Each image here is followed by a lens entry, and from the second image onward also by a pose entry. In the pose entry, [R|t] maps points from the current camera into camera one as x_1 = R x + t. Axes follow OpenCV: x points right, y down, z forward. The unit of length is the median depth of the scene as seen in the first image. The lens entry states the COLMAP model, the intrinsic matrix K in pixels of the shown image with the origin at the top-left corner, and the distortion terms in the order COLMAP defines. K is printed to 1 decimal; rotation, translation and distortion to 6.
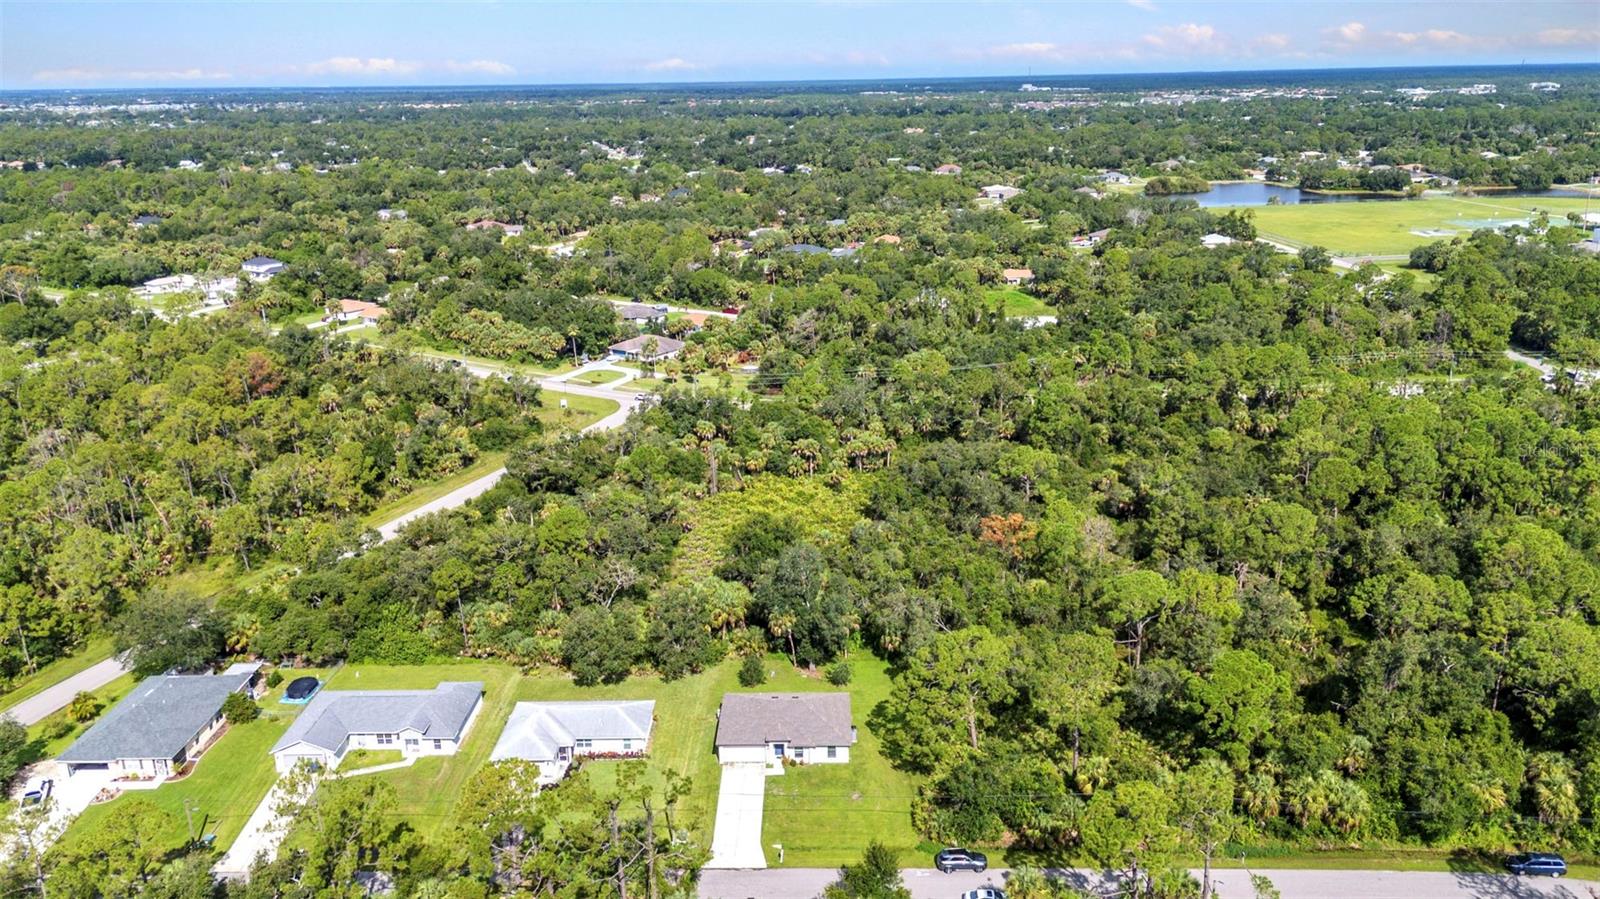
lens RADIAL K [[1174.1, 0, 800.0], [0, 1174.1, 449.5], [0, 0, 1]] dist [0.176460, -0.242734]
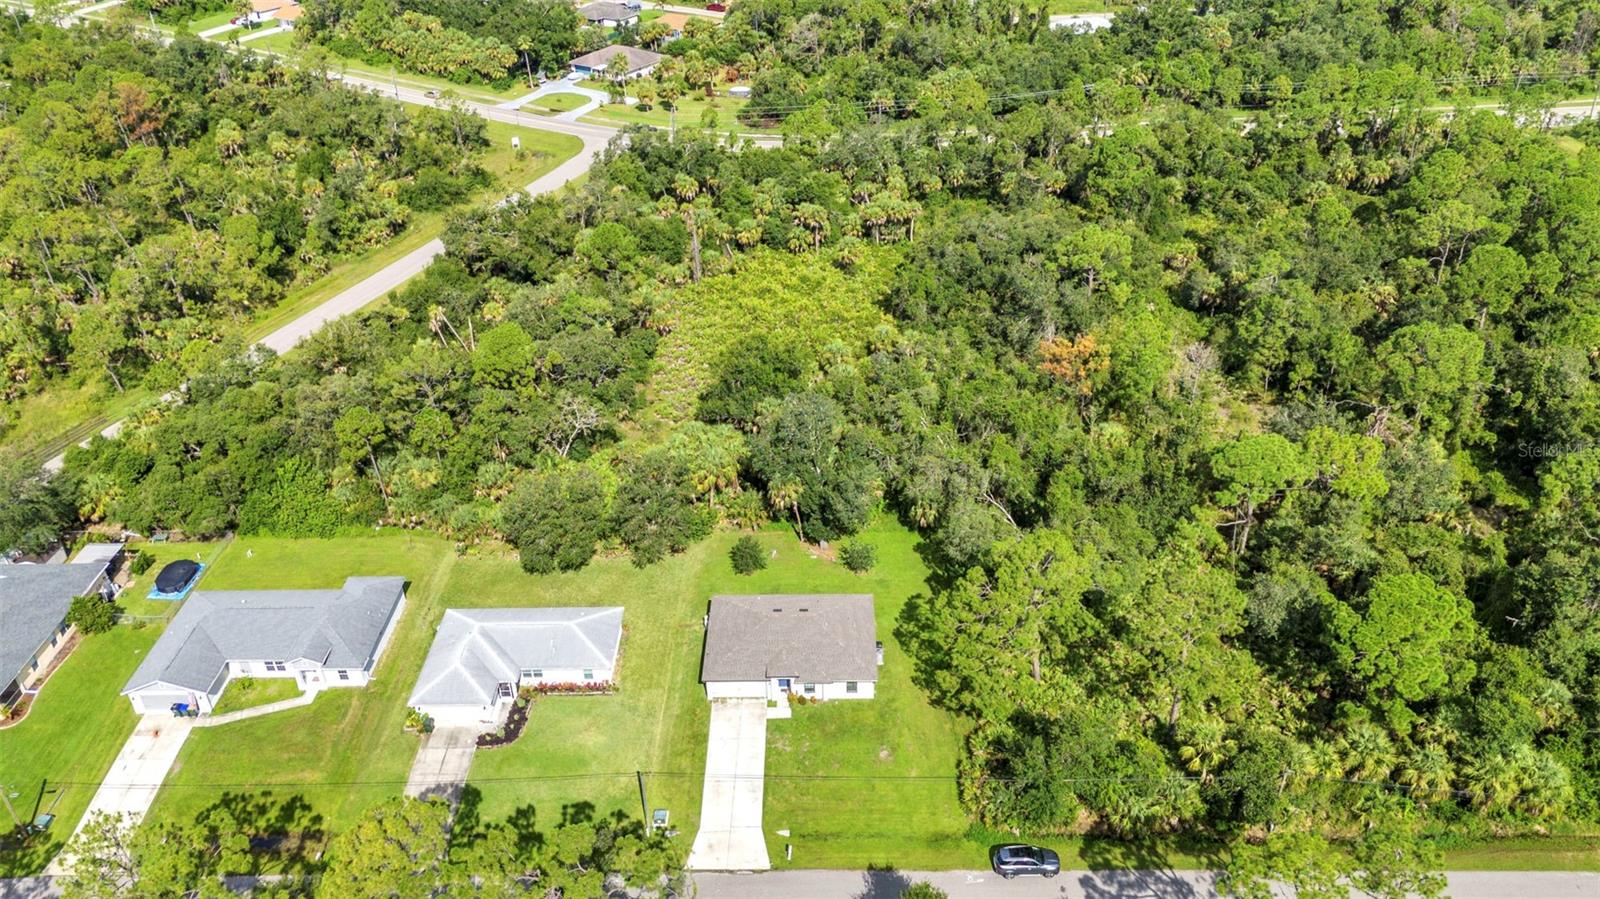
lens RADIAL K [[1185.5, 0, 800.0], [0, 1185.5, 449.5], [0, 0, 1]] dist [0.098190, -0.075912]
pose [[0.999980, -0.006175, 0.001324, -0.005338], [0.005637, 0.967274, 0.253670, -0.067665], [-0.002847, -0.253657, 0.967290, 0.212019]]
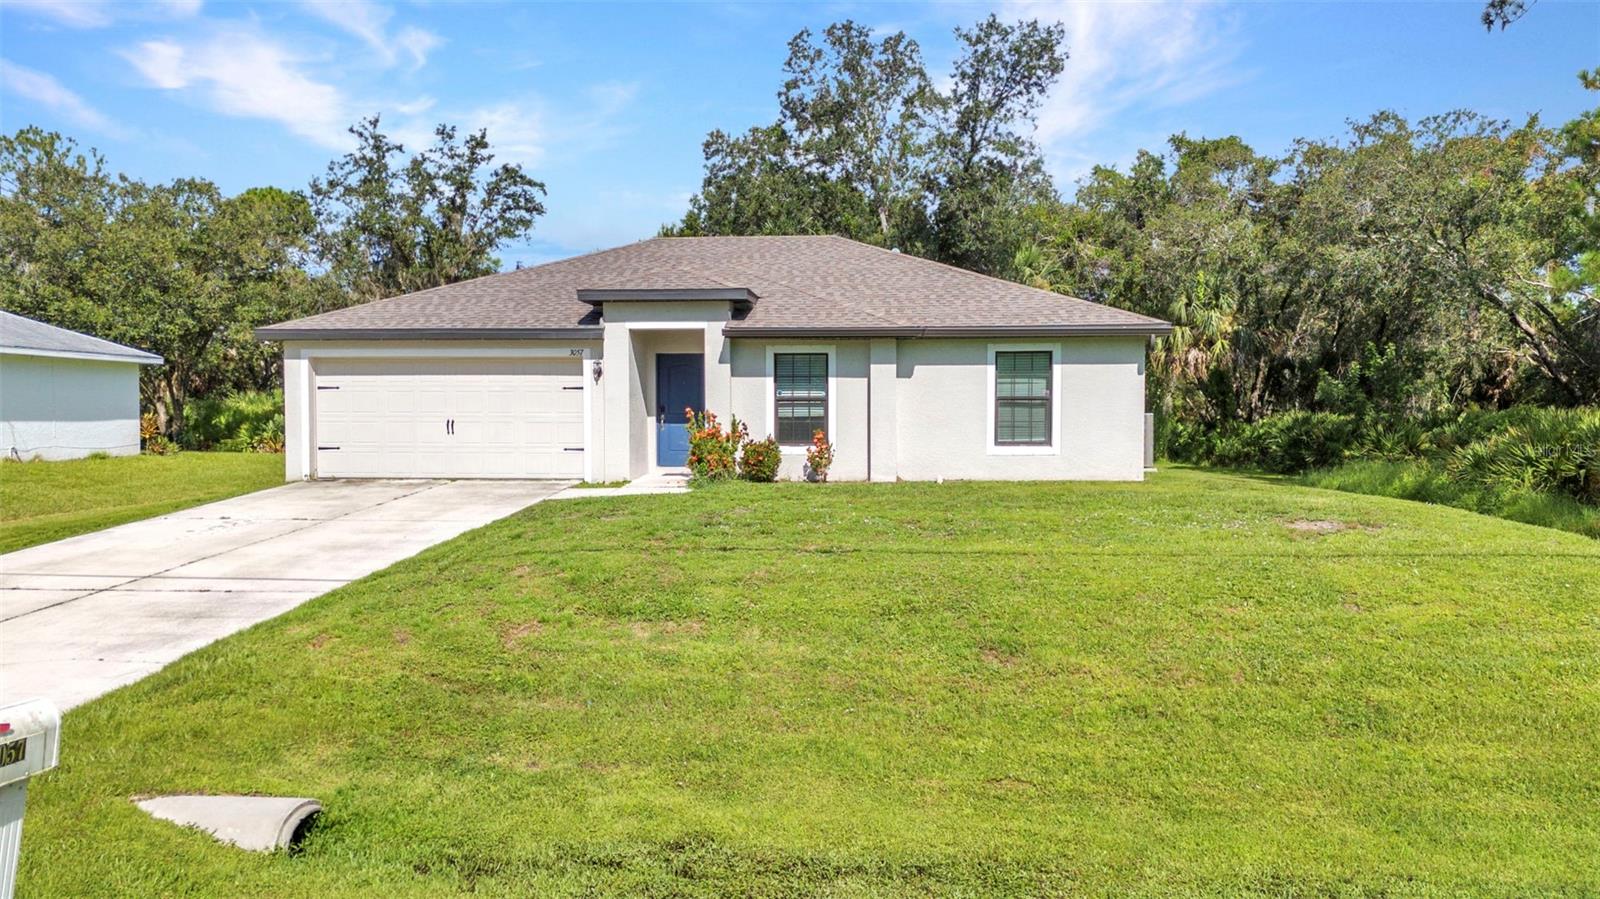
lens RADIAL K [[1185.5, 0, 800.0], [0, 1185.5, 449.5], [0, 0, 1]] dist [0.098190, -0.075912]
pose [[0.997092, 0.016573, -0.074386, 0.007472], [-0.035649, 0.964126, -0.263039, 0.221002], [0.067358, 0.264926, 0.961913, 0.631693]]
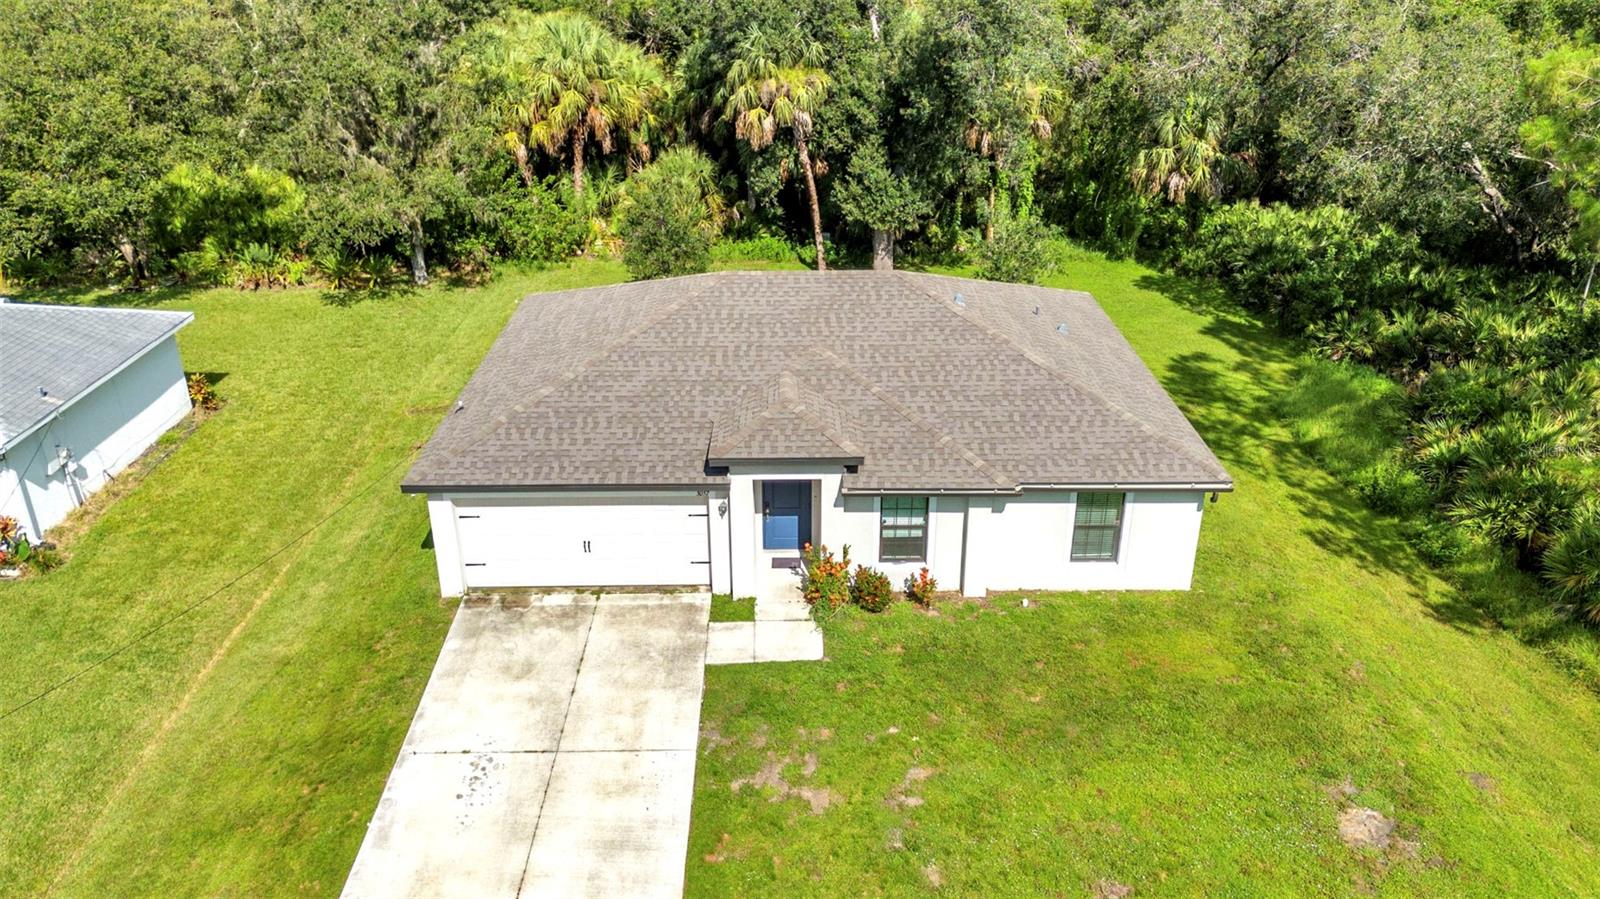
lens RADIAL K [[1185.5, 0, 800.0], [0, 1185.5, 449.5], [0, 0, 1]] dist [0.098190, -0.075912]
pose [[0.999549, -0.000784, 0.030031, -0.015461], [-0.003159, 0.991372, 0.131039, 0.162969], [-0.029874, -0.131074, 0.990922, 0.613433]]
